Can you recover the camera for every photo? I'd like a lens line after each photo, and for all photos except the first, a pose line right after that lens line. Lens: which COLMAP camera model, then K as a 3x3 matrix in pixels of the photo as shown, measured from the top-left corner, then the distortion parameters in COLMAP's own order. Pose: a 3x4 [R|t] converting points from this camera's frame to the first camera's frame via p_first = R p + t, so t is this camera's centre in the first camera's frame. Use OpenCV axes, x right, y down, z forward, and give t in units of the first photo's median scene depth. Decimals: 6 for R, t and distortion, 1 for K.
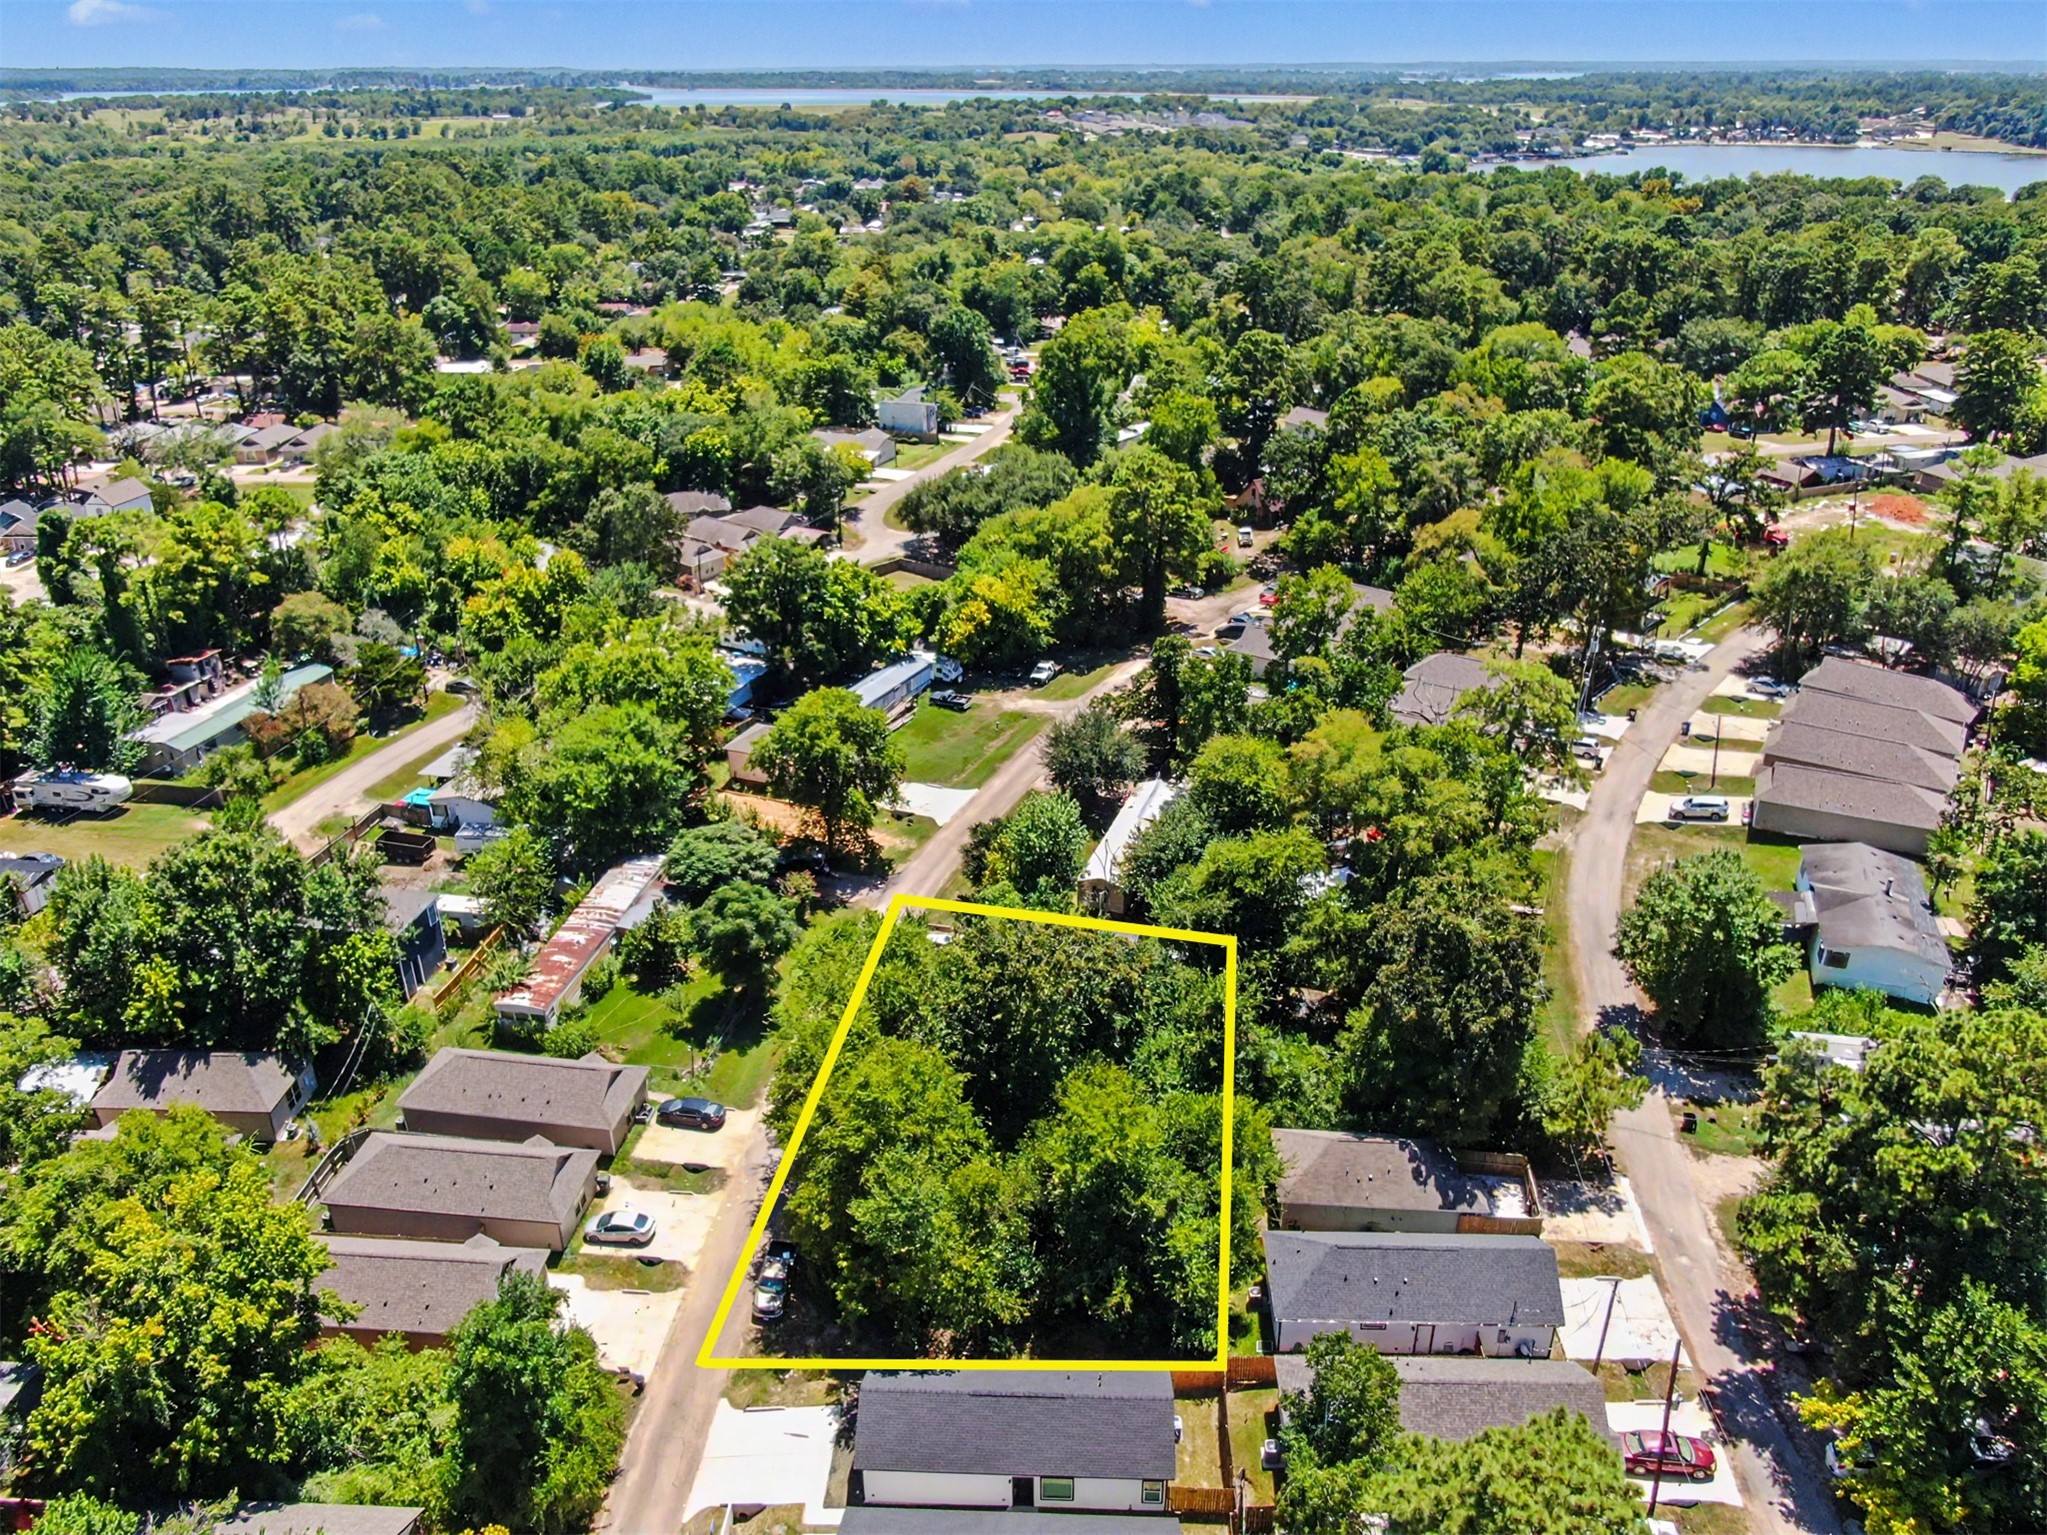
lens RADIAL K [[1474.0, 0, 1023.5], [0, 1474.0, 767.5], [0, 0, 1]] dist [-0.030444, 0.018149]
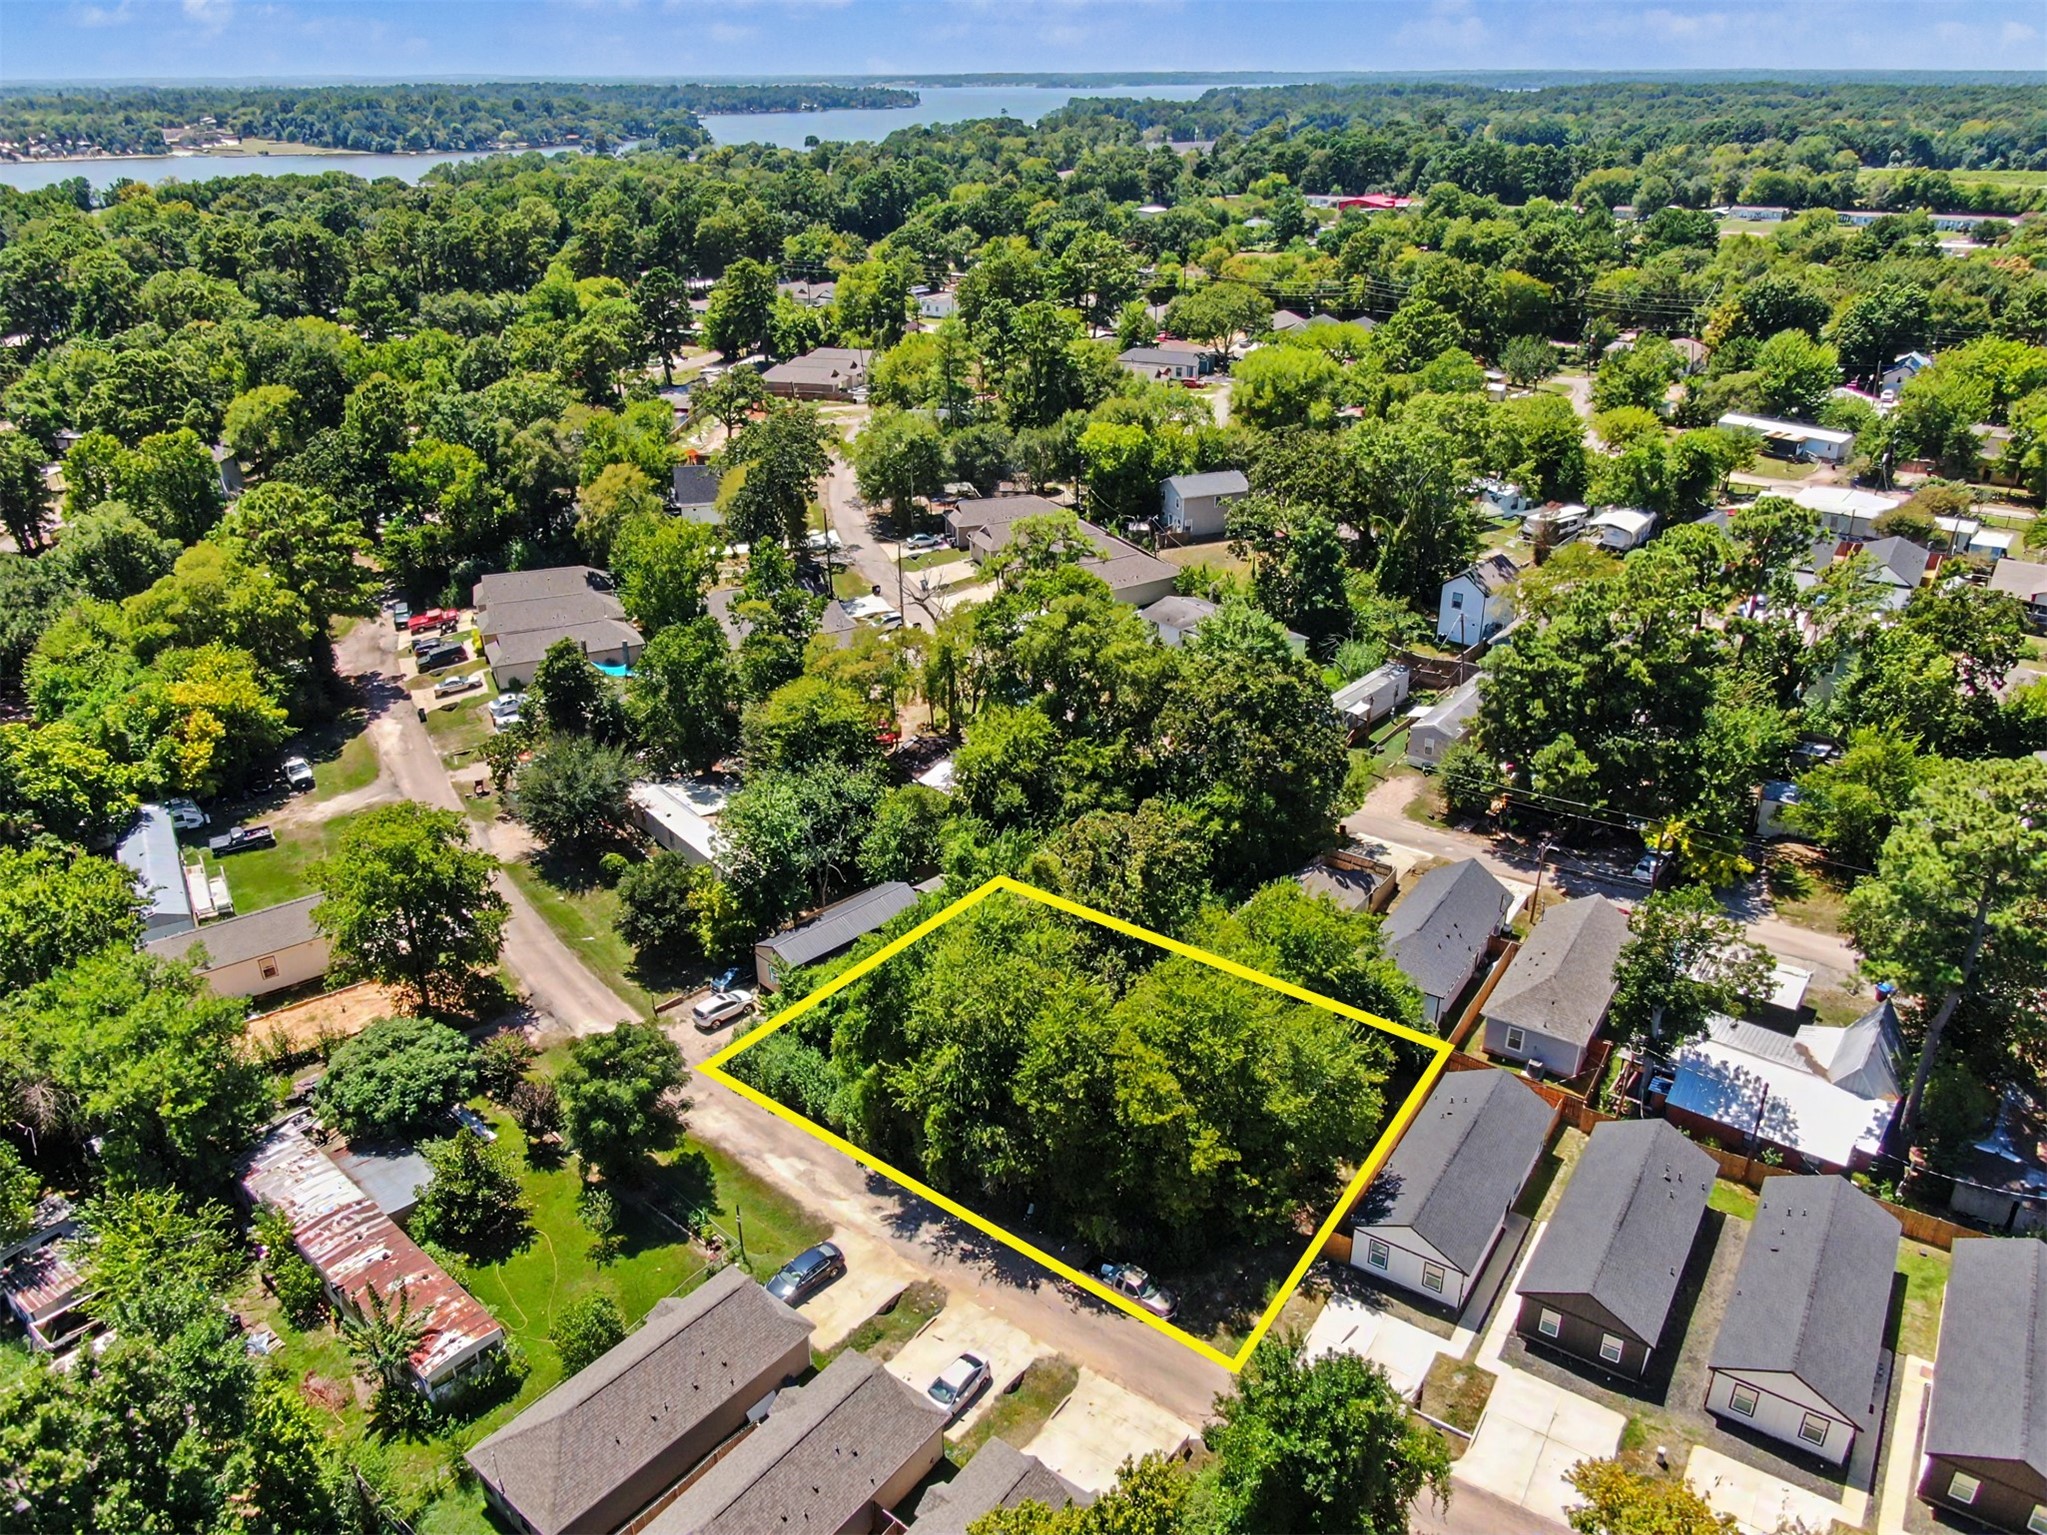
lens RADIAL K [[1474.0, 0, 1023.5], [0, 1474.0, 767.5], [0, 0, 1]] dist [-0.030444, 0.018149]
pose [[0.520896, -0.361591, 0.773253, -0.414847], [0.369154, 0.912186, 0.177881, -0.066596], [-0.769671, 0.192792, 0.608636, 0.235095]]
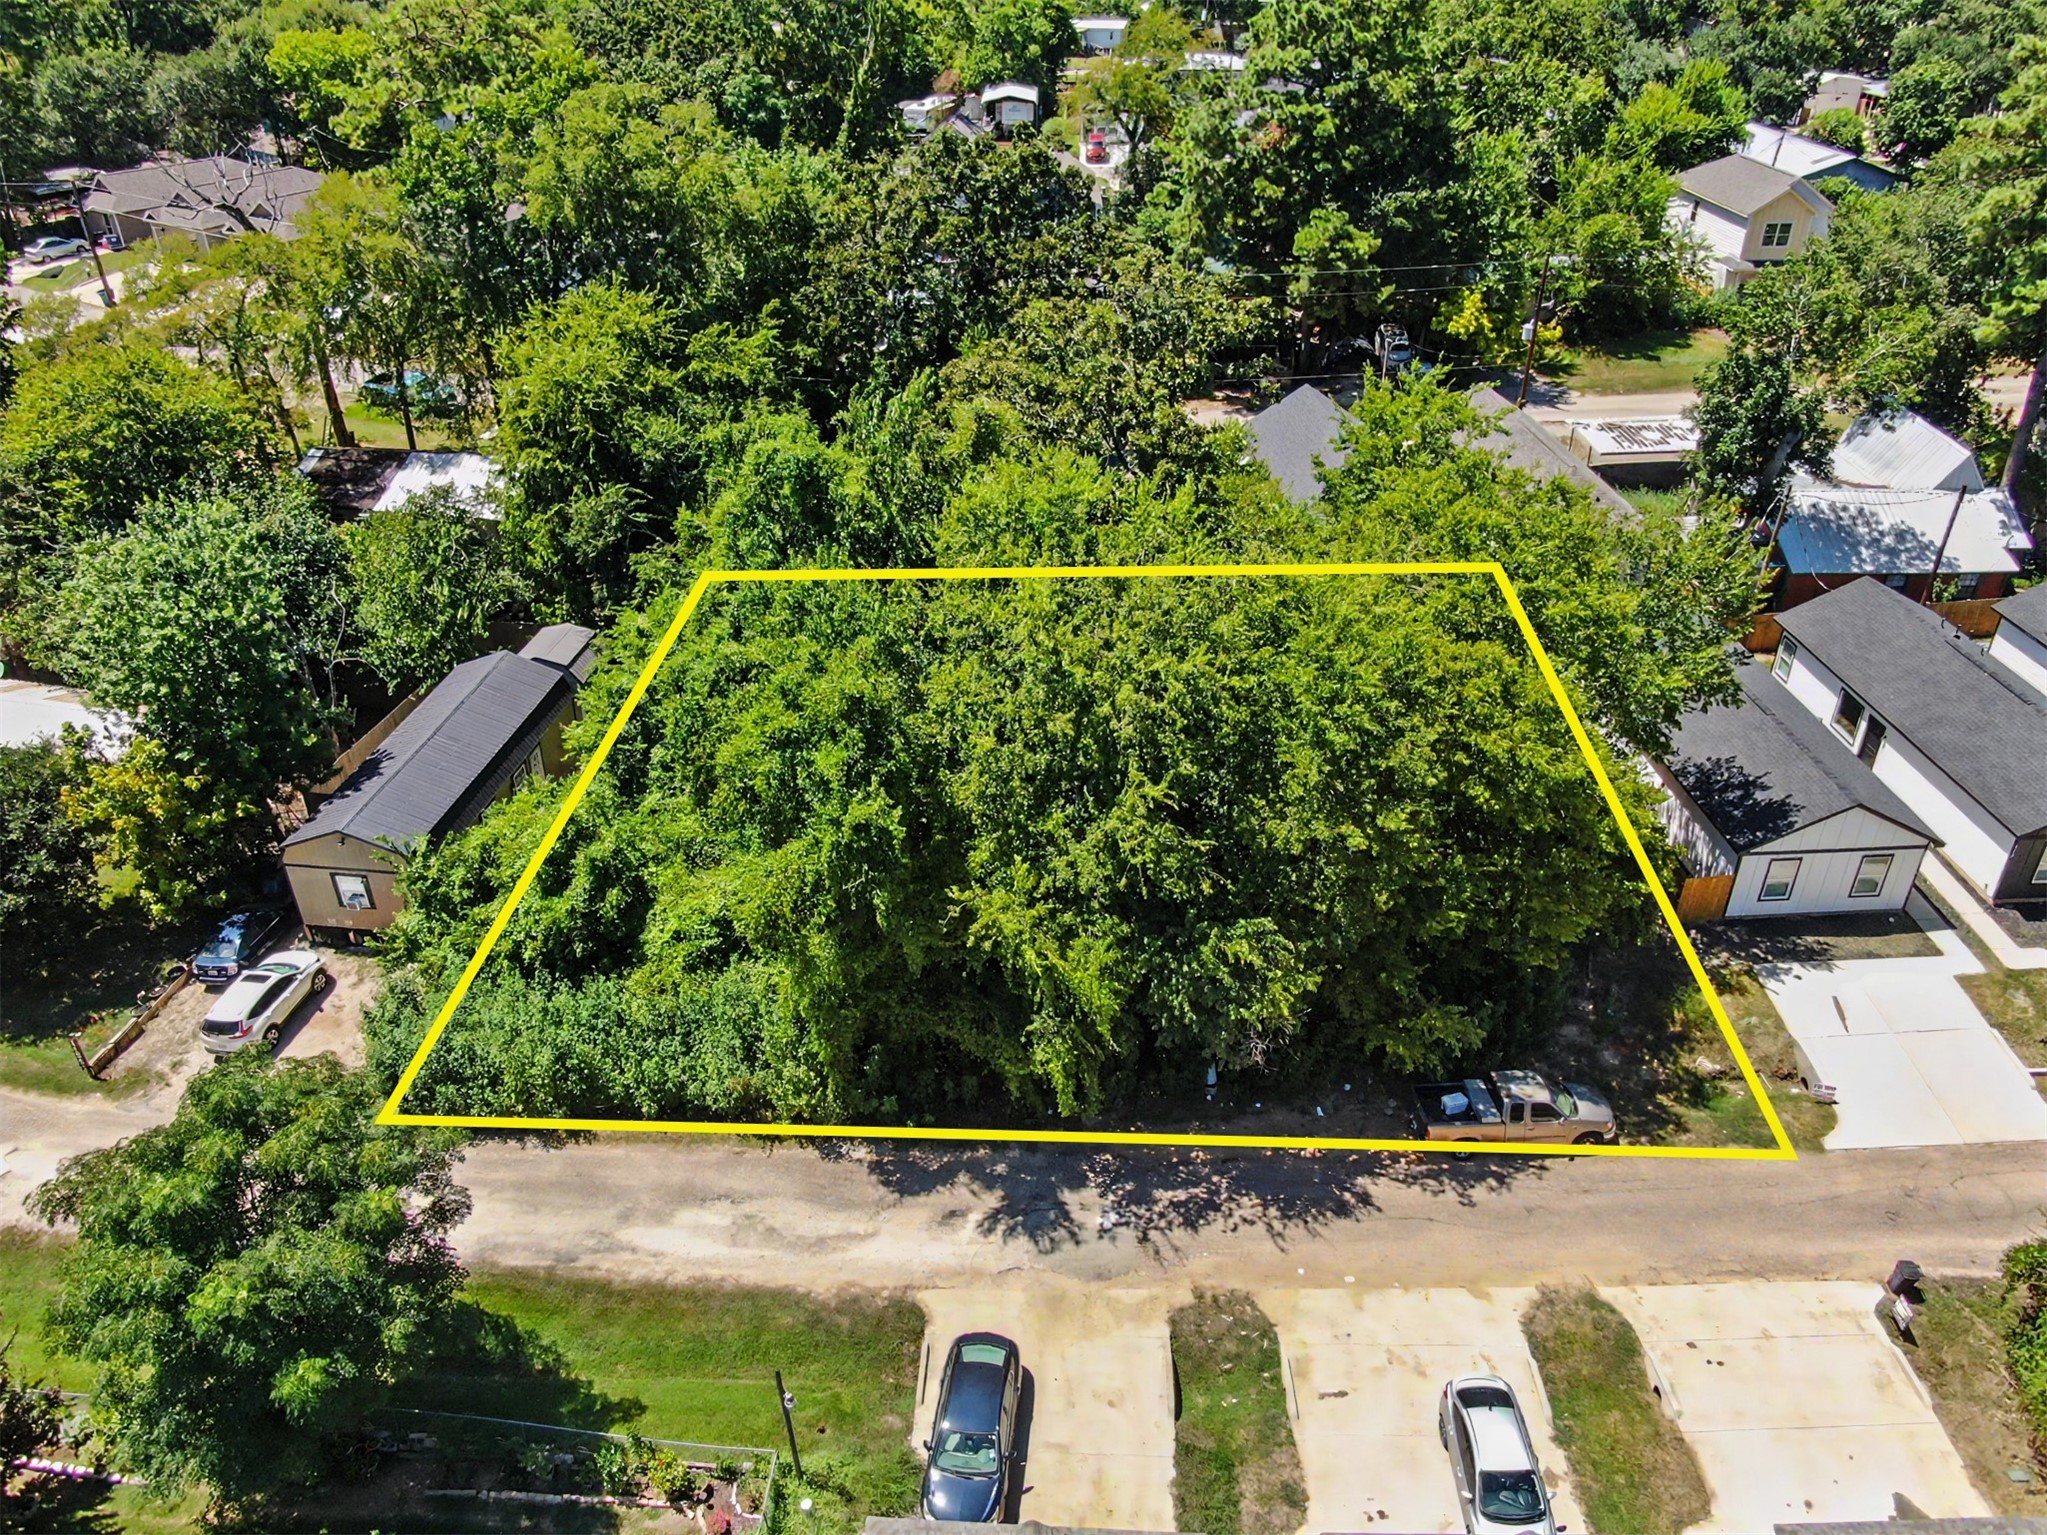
lens RADIAL K [[1474.0, 0, 1023.5], [0, 1474.0, 767.5], [0, 0, 1]] dist [-0.030444, 0.018149]
pose [[-0.098897, -0.516539, 0.850533, -0.262293], [0.432892, 0.747277, 0.504165, -0.019548], [-0.896005, 0.418049, 0.149702, 0.543185]]
